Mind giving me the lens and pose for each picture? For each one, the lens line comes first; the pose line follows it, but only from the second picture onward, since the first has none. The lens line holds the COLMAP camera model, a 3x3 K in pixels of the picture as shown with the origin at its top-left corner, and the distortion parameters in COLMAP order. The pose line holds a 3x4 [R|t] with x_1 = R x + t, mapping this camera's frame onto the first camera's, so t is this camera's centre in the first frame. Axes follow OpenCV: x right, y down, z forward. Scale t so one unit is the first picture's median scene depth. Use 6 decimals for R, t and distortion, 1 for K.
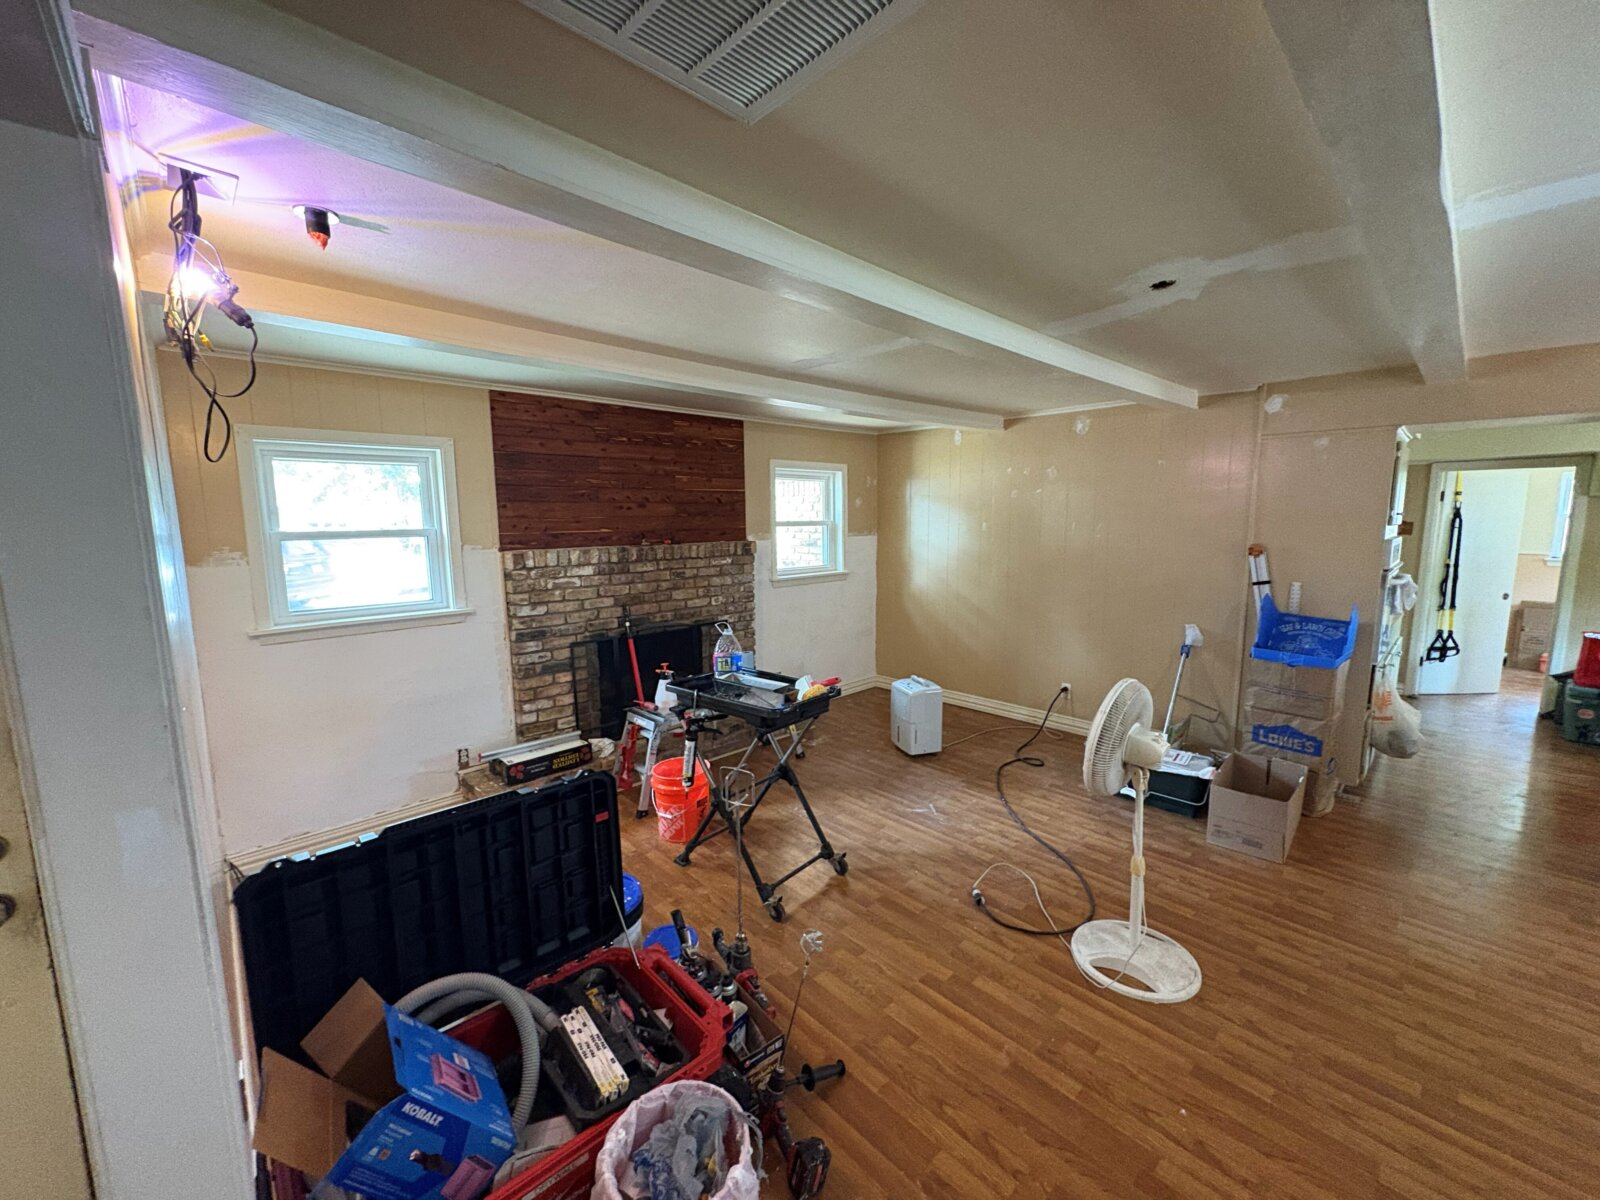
lens RADIAL K [[636.7, 0, 799.9], [0, 636.7, 604.3], [0, 0, 1]] dist [-0.000835, 0.000009]
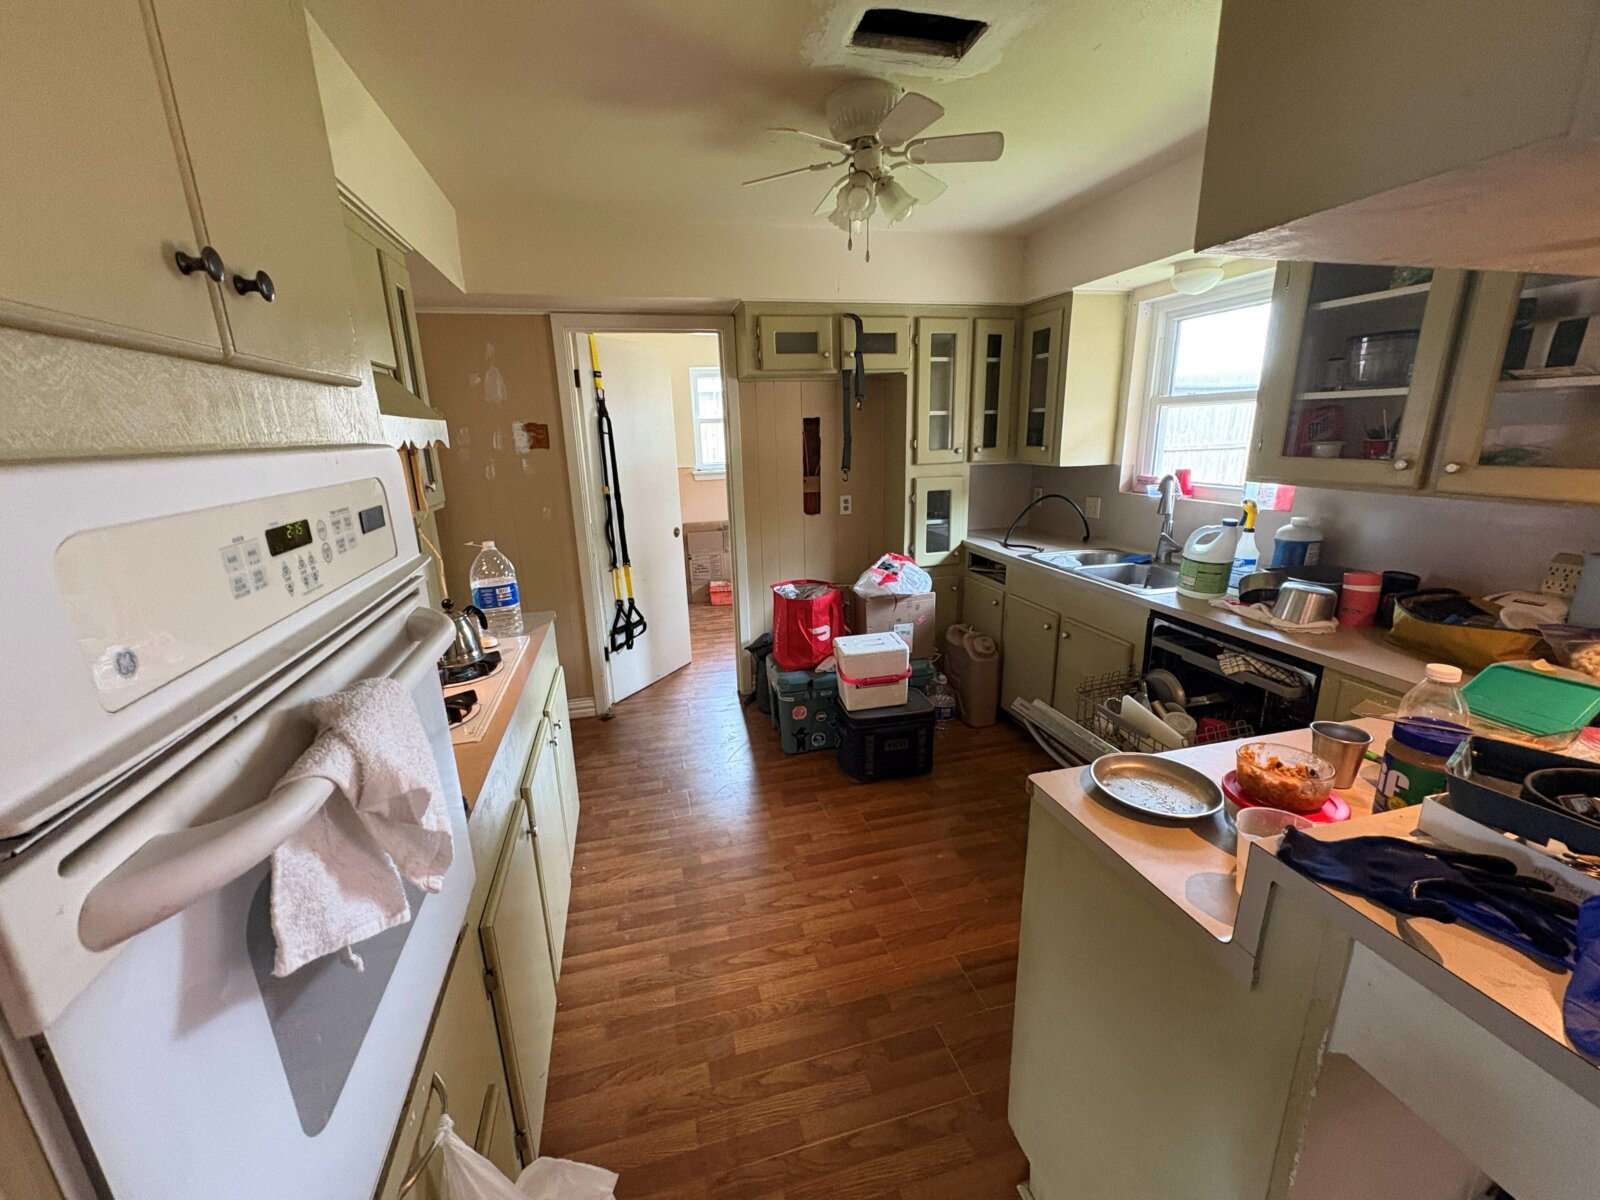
lens RADIAL K [[636.7, 0, 799.5], [0, 636.7, 600.8], [0, 0, 1]] dist [-0.000835, 0.000009]
pose [[0.481549, -0.229721, 0.845777, 0.560732], [0.137983, 0.972874, 0.185680, -0.051533], [-0.865489, 0.027288, 0.500184, 0.531260]]
